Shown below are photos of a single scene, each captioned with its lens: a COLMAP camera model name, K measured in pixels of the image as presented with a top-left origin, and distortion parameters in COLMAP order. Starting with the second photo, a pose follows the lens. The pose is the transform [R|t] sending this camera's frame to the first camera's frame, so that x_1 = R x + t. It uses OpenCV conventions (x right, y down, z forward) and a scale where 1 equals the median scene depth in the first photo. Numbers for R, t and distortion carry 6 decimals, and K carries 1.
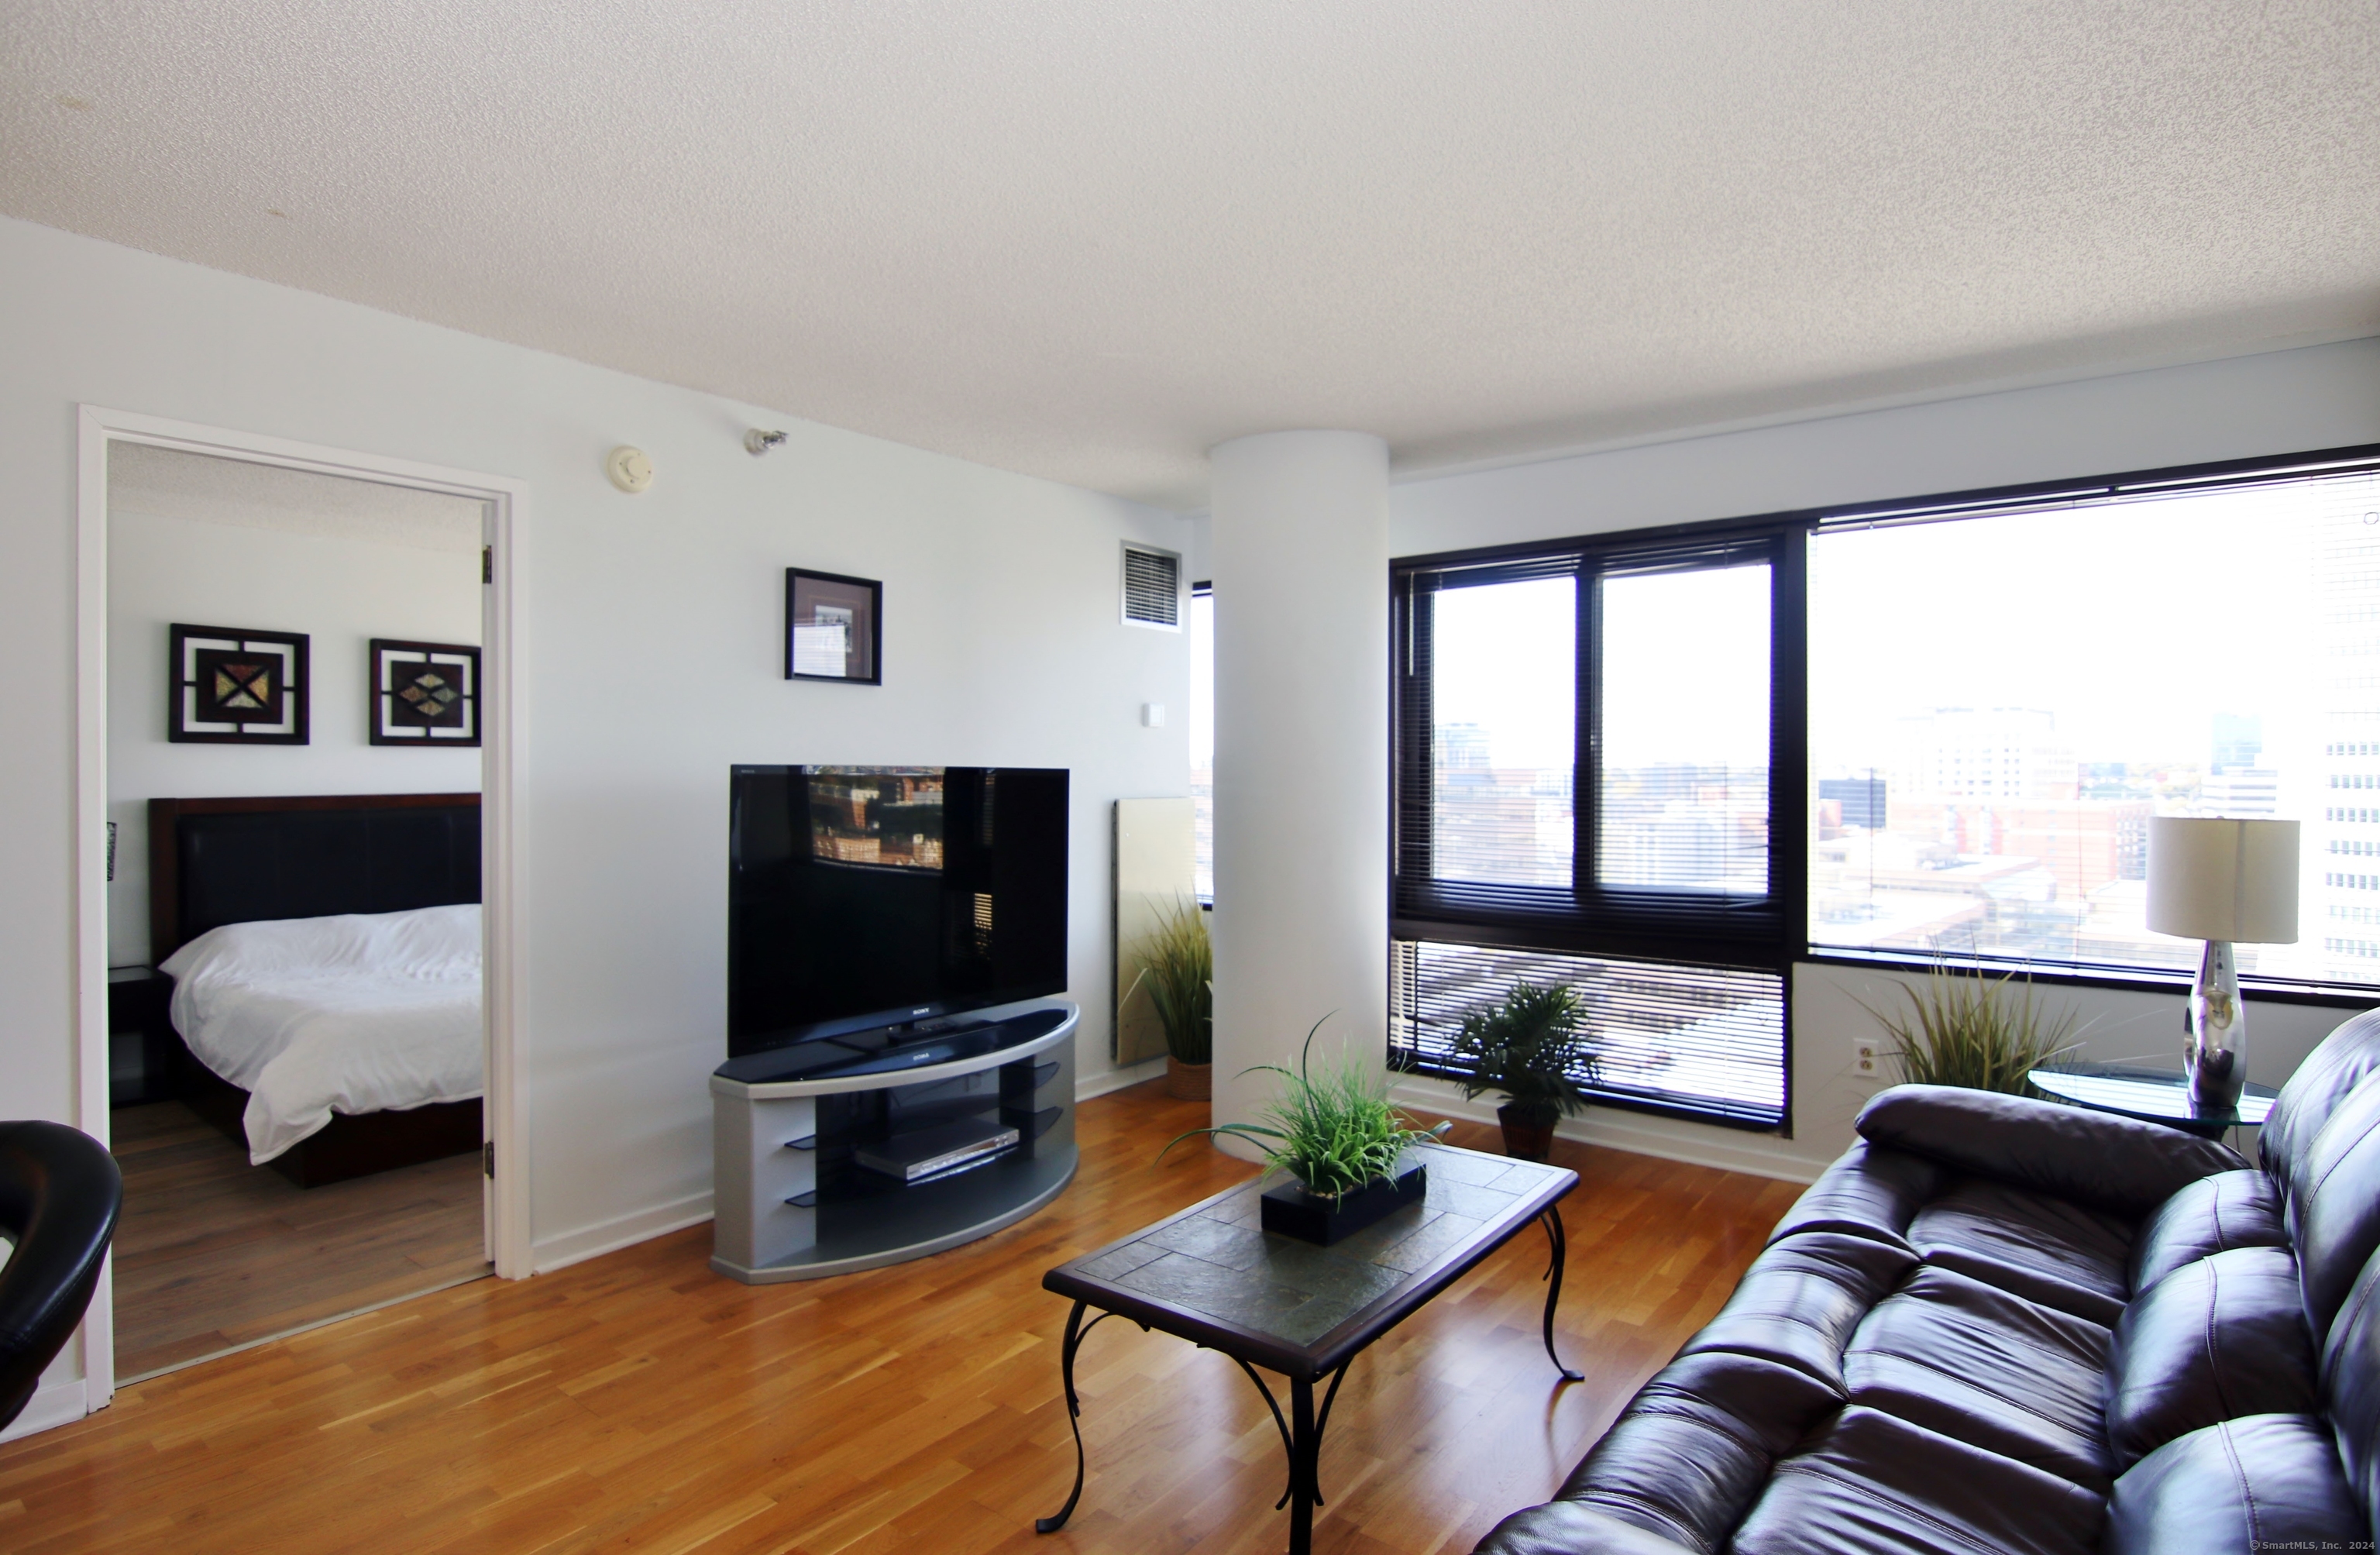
lens RADIAL K [[1224.2, 0, 1191.7], [0, 1224.2, 773.9], [0, 0, 1]] dist [-0.002265, -0.013670]
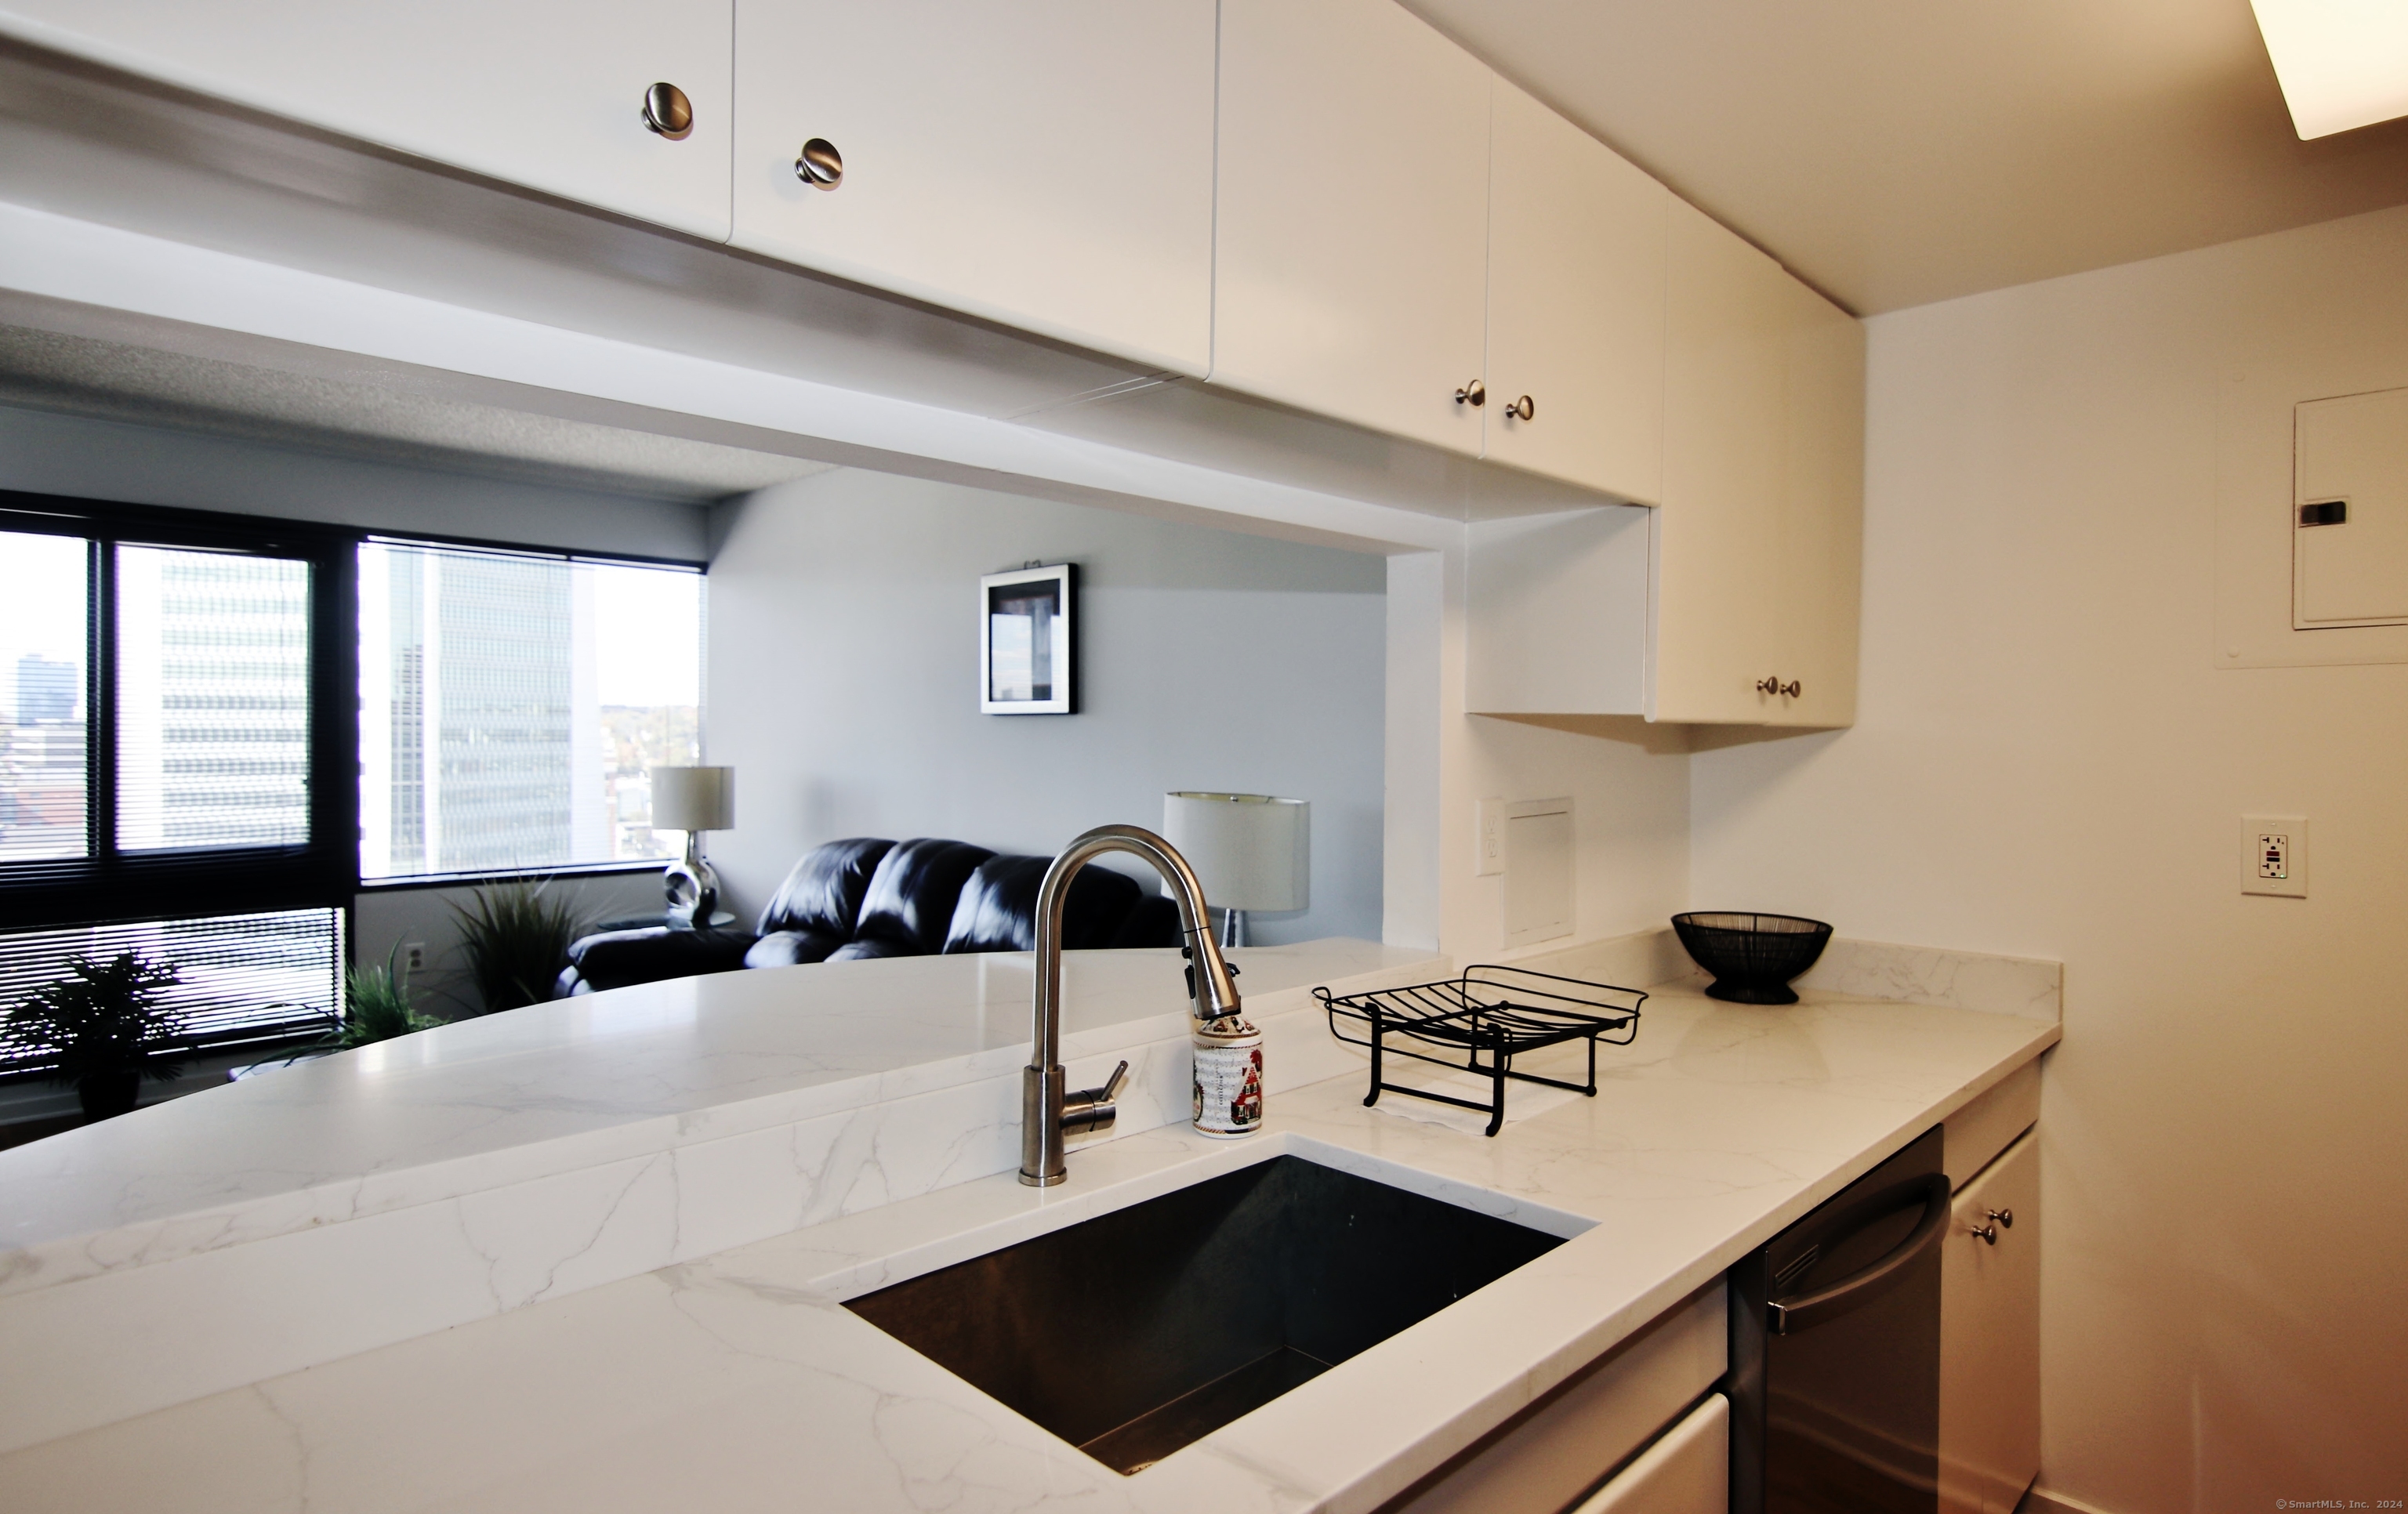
lens RADIAL K [[1281.5, 0, 1204.3], [0, 1281.5, 749.0], [0, 0, 1]] dist [-0.002701, 0.000040]
pose [[0.124734, -0.012282, 0.992114, -0.640266], [-0.005078, 0.999902, 0.013016, -0.012361], [-0.992177, -0.006662, 0.124660, -0.007420]]
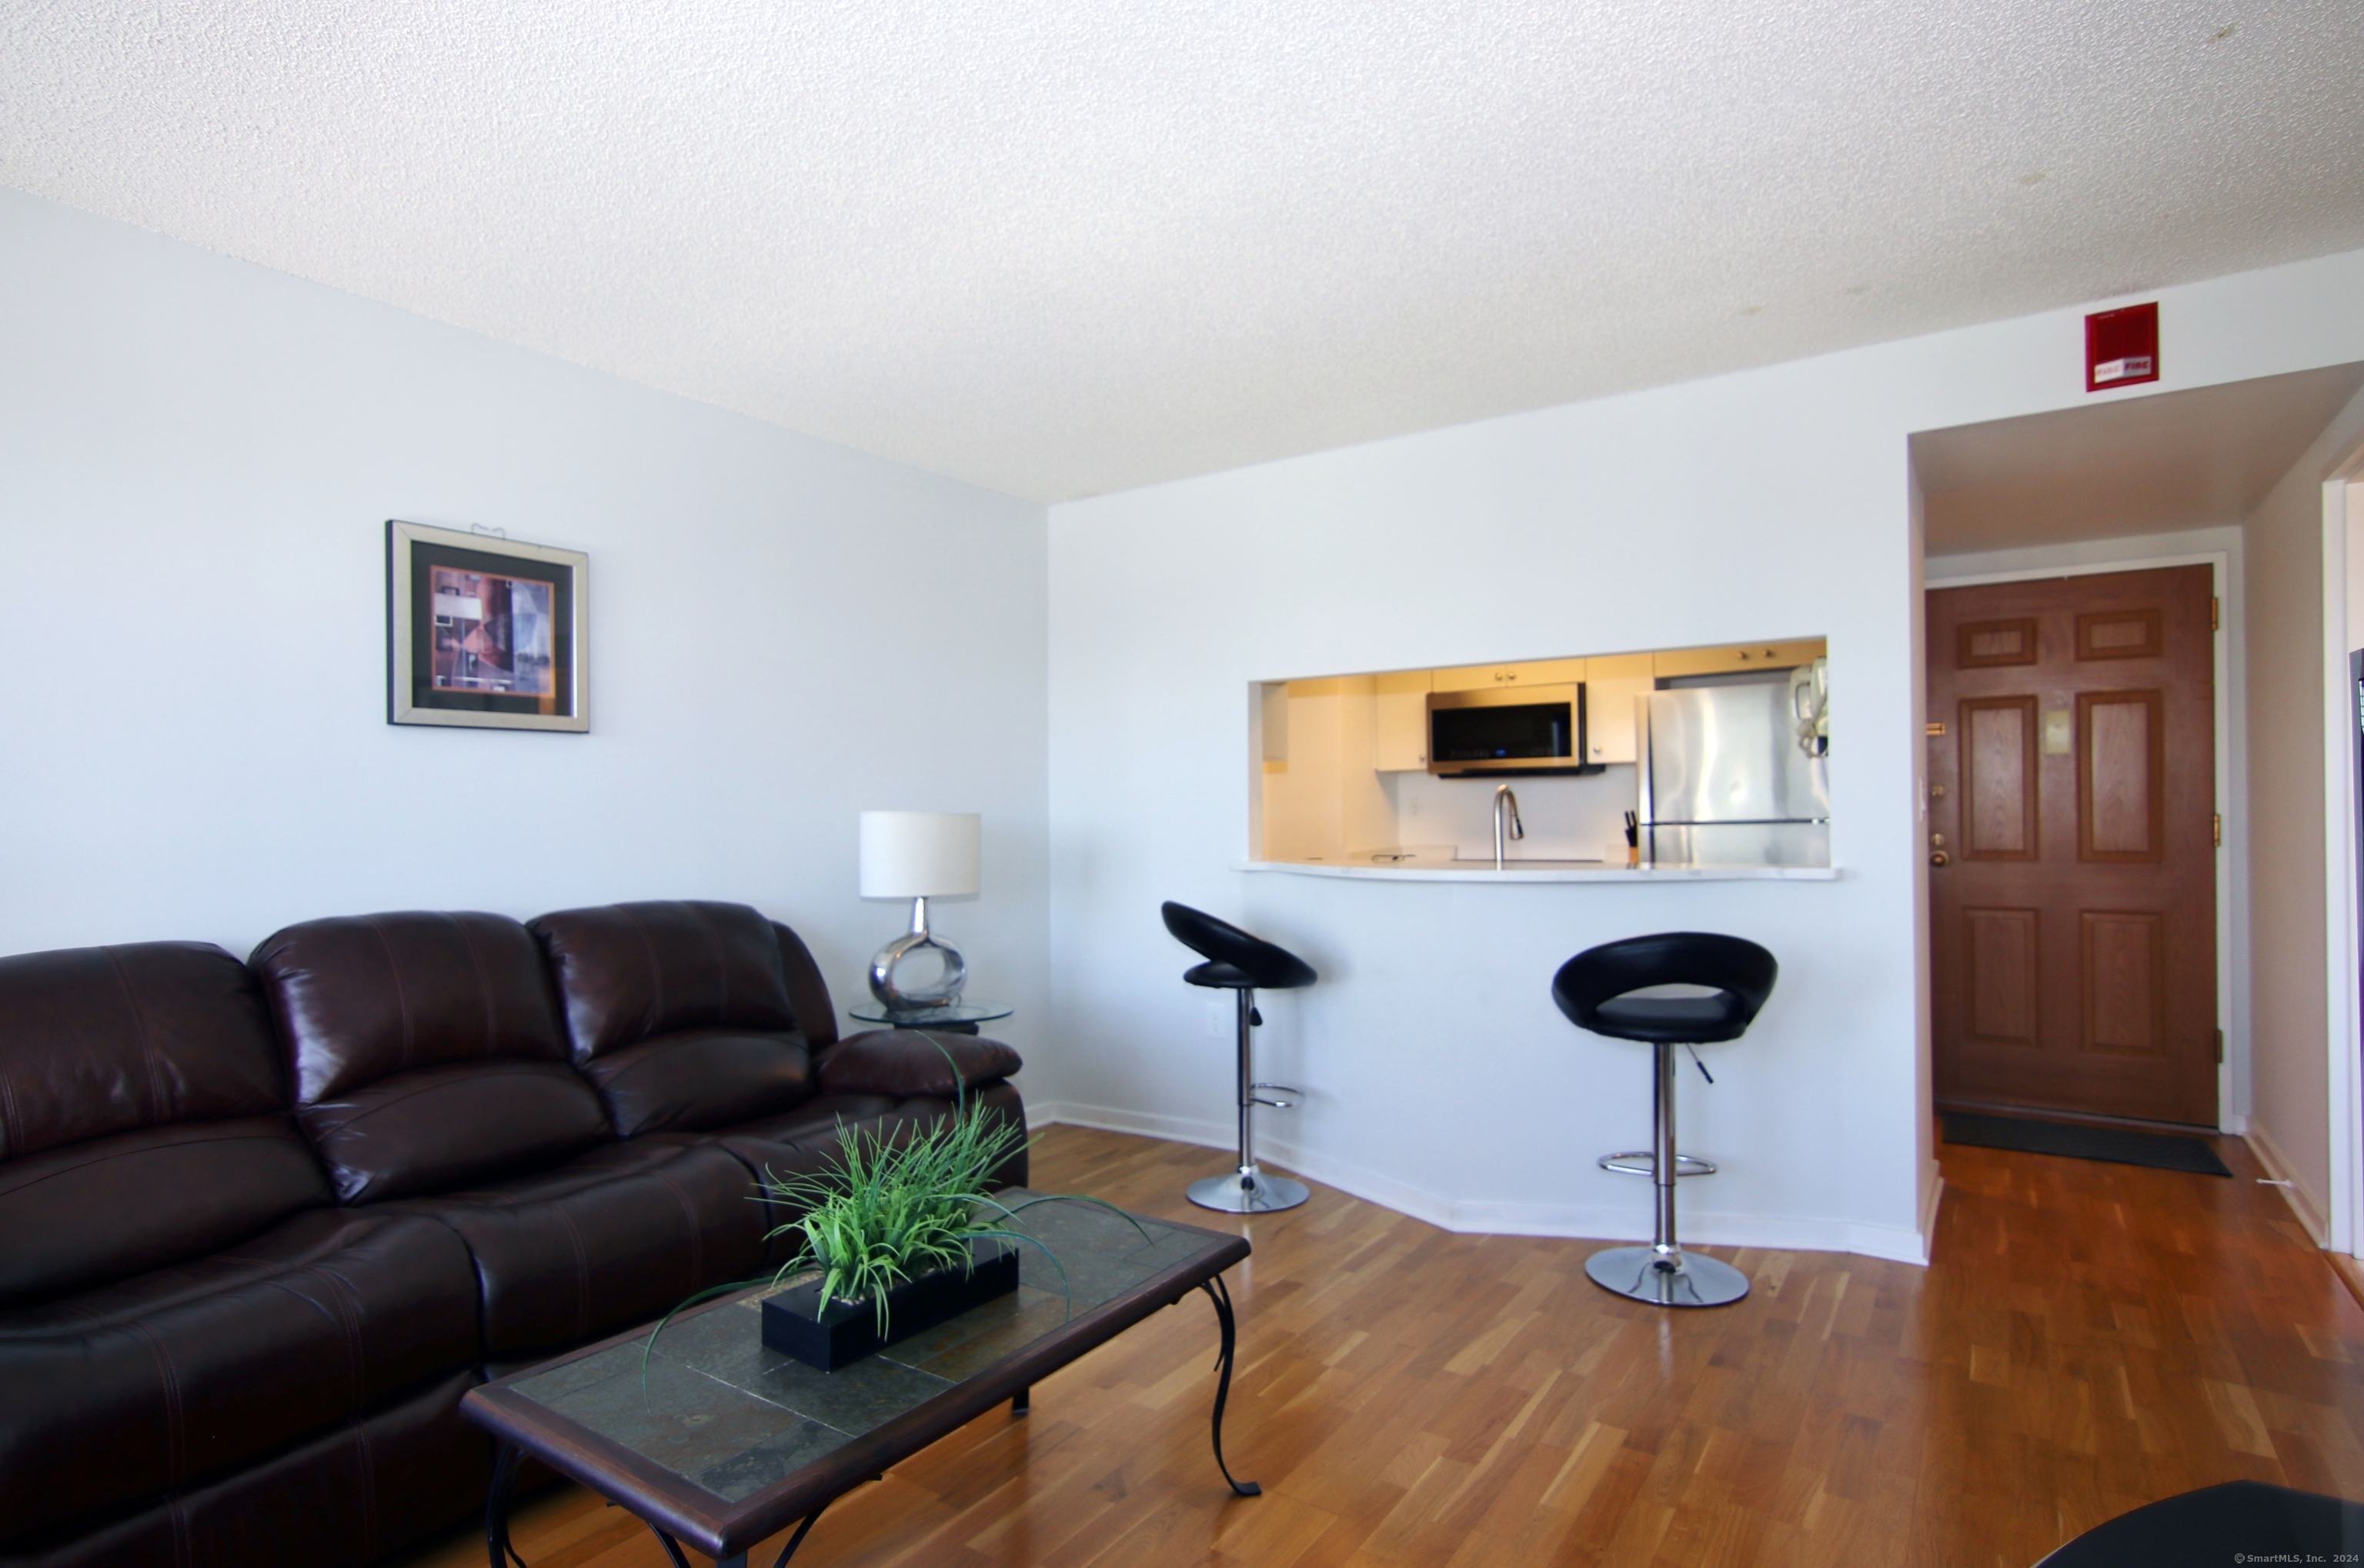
lens RADIAL K [[1222.6, 0, 1185.9], [0, 1222.6, 815.4], [0, 0, 1]] dist [-0.001021, 0.000277]
pose [[-0.997877, 0.012152, -0.063977, -0.004994], [0.011935, 0.999922, 0.003779, 0.027511], [0.064018, 0.003007, -0.997944, 1.026751]]
